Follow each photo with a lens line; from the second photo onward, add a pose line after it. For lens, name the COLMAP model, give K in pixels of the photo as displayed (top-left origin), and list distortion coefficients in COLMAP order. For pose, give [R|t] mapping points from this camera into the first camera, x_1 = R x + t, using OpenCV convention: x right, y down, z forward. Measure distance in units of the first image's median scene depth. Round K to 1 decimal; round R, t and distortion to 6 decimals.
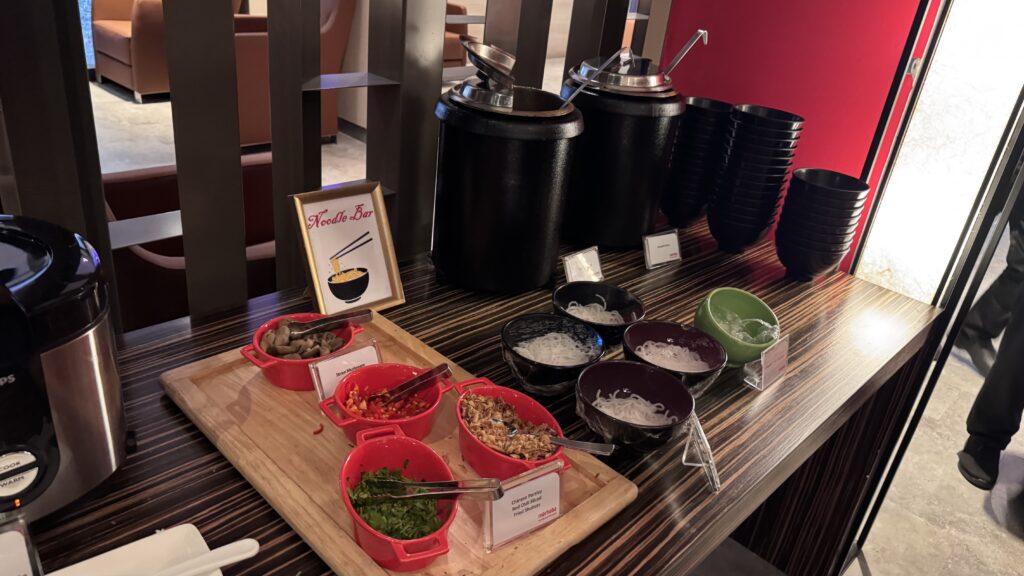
lens RADIAL K [[728.2, 0, 509.4], [0, 728.2, 286.6], [0, 0, 1]] dist [0.001993, -0.001297]
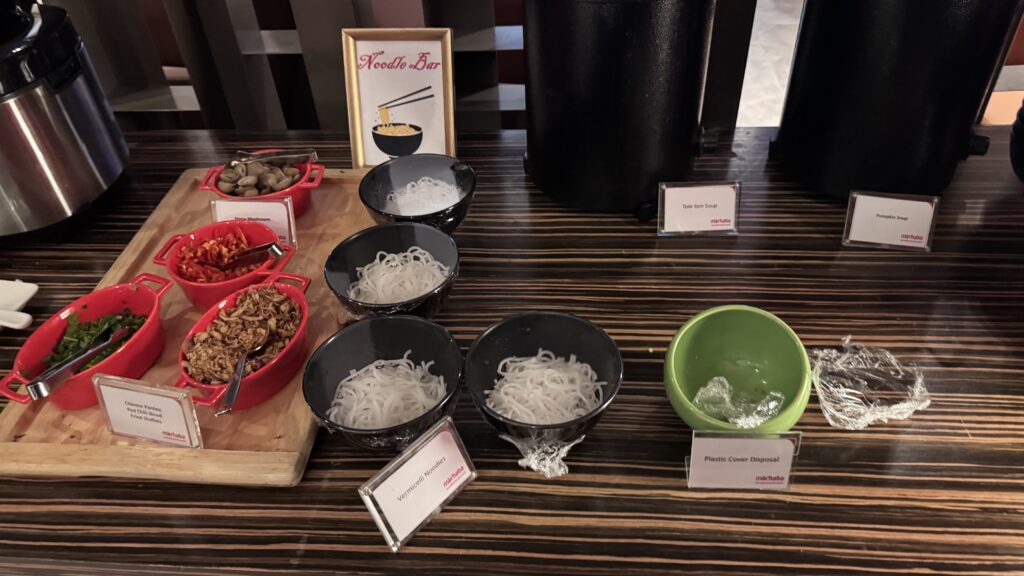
lens RADIAL K [[728.2, 0, 512.7], [0, 728.2, 292.7], [0, 0, 1]] dist [0.001993, -0.001297]
pose [[0.634619, 0.386797, -0.669064, 0.569231], [-0.231120, 0.921106, 0.313285, -0.148535], [0.737456, -0.044183, 0.673948, 0.486421]]
